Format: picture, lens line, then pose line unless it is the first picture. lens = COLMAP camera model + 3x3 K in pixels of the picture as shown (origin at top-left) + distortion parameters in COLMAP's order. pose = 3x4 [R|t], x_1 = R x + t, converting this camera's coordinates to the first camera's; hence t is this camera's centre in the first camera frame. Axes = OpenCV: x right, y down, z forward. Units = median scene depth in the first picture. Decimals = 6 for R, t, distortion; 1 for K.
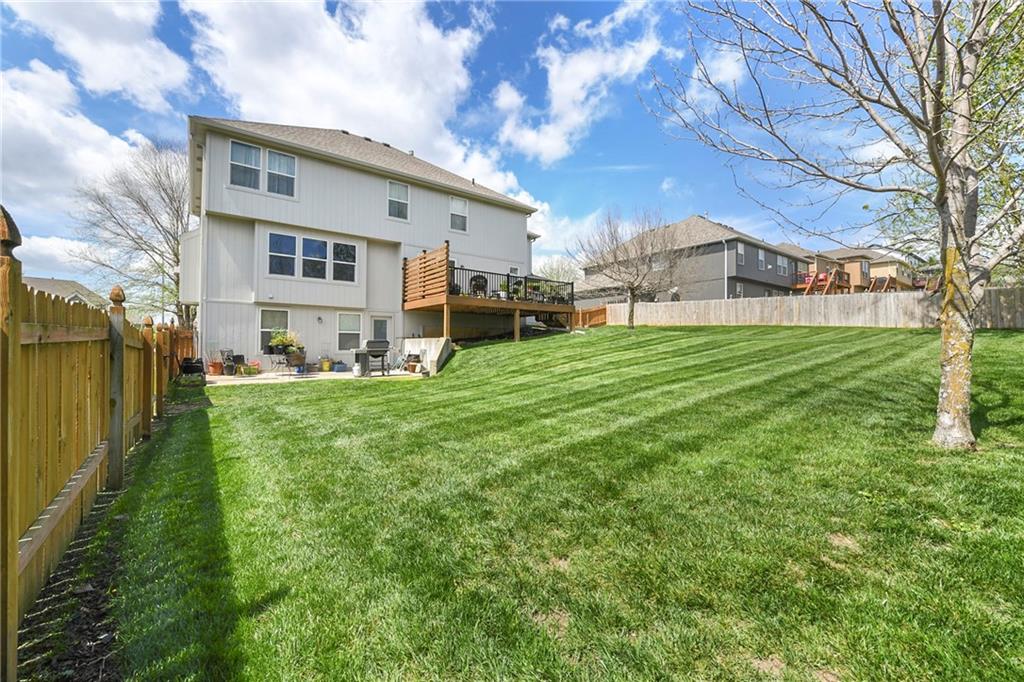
lens RADIAL K [[418.6, 0, 512.4], [0, 418.6, 333.6], [0, 0, 1]] dist [0.000296, -0.000011]
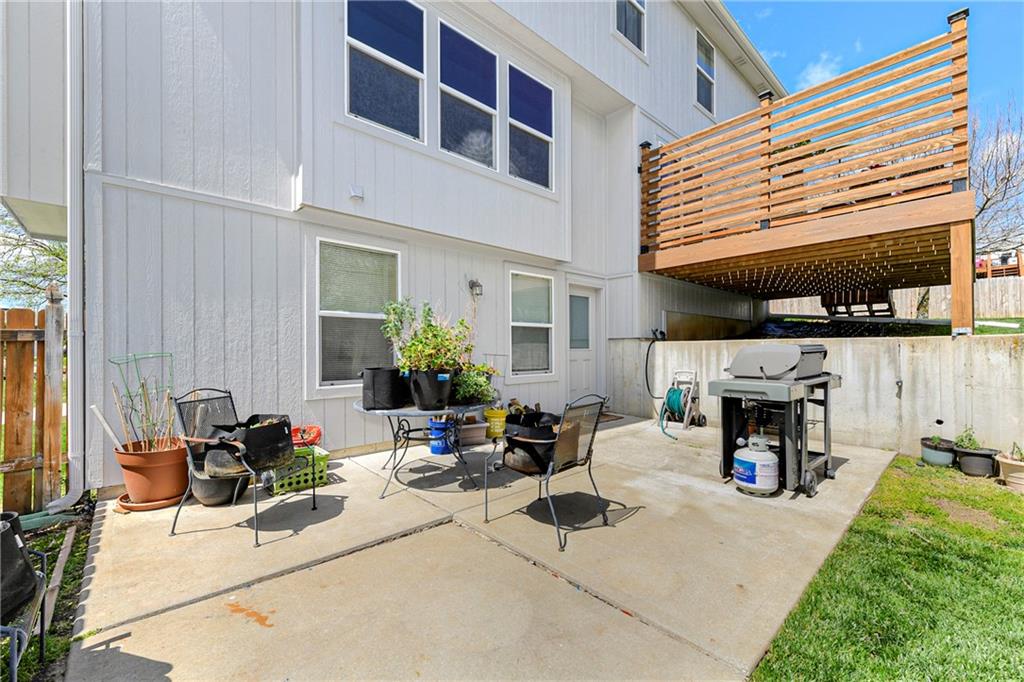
lens RADIAL K [[423.8, 0, 513.1], [0, 423.8, 348.8], [0, 0, 1]] dist [0.000191, -0.000023]
pose [[0.997345, -0.007400, 0.072449, -0.453273], [0.005841, 0.999748, 0.021698, 0.009944], [-0.072592, -0.021217, 0.997136, 0.647018]]
